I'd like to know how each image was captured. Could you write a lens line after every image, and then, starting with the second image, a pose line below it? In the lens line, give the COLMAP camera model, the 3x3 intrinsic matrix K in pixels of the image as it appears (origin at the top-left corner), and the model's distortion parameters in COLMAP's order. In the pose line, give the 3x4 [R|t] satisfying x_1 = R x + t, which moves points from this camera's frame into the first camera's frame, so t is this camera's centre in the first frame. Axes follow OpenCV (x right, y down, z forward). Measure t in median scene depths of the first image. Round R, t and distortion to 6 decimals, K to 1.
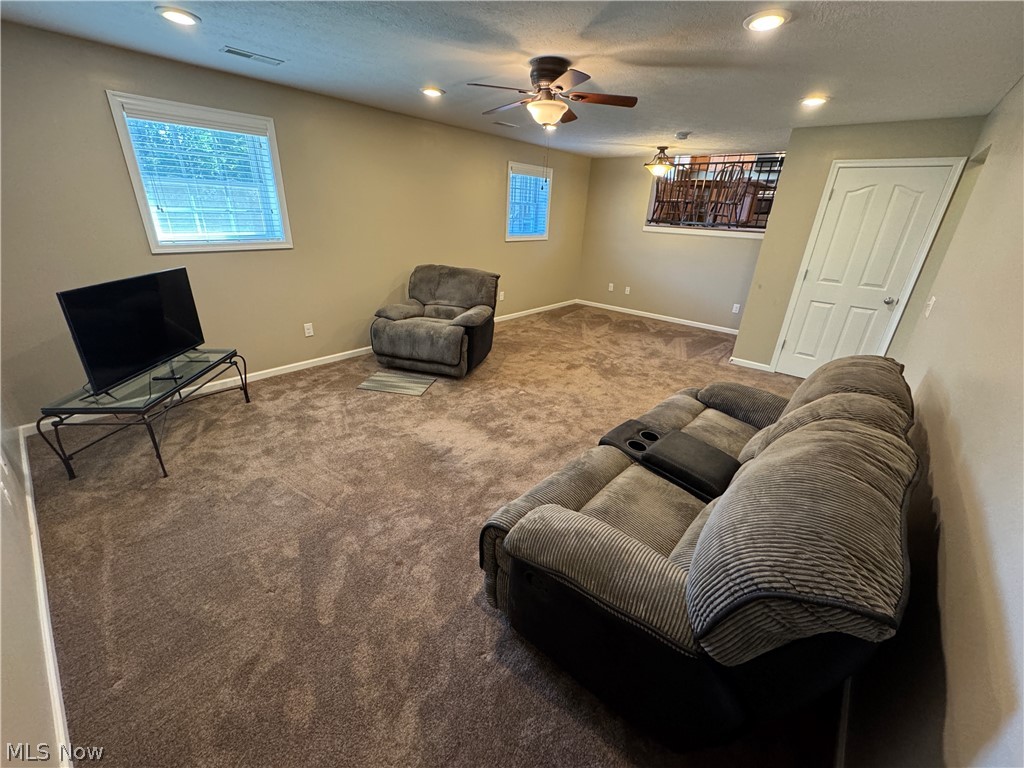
lens RADIAL K [[410.5, 0, 512.0], [0, 410.5, 384.0], [0, 0, 1]] dist [-0.001698, 0.000491]
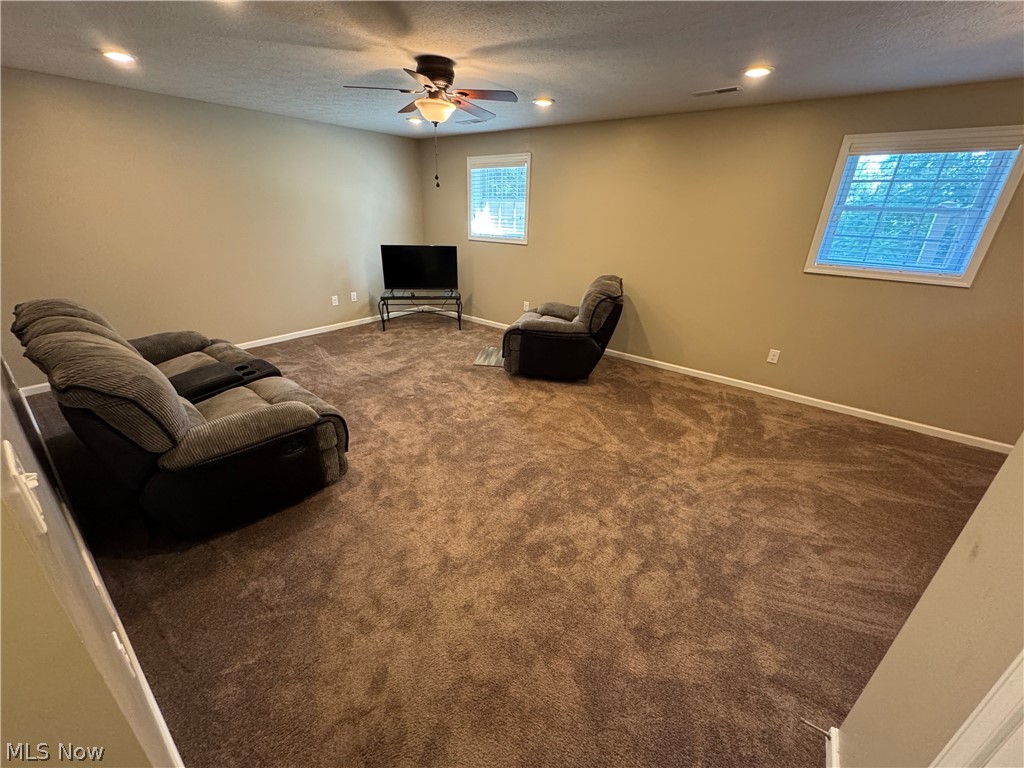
lens RADIAL K [[384.1, 0, 512.0], [0, 384.1, 384.0], [0, 0, 1]] dist [0.000613, 0.000186]
pose [[0.076564, 0.384708, -0.919858, 0.850723], [-0.413678, 0.851670, 0.321758, -0.337257], [0.907198, 0.355890, 0.224352, 0.855148]]
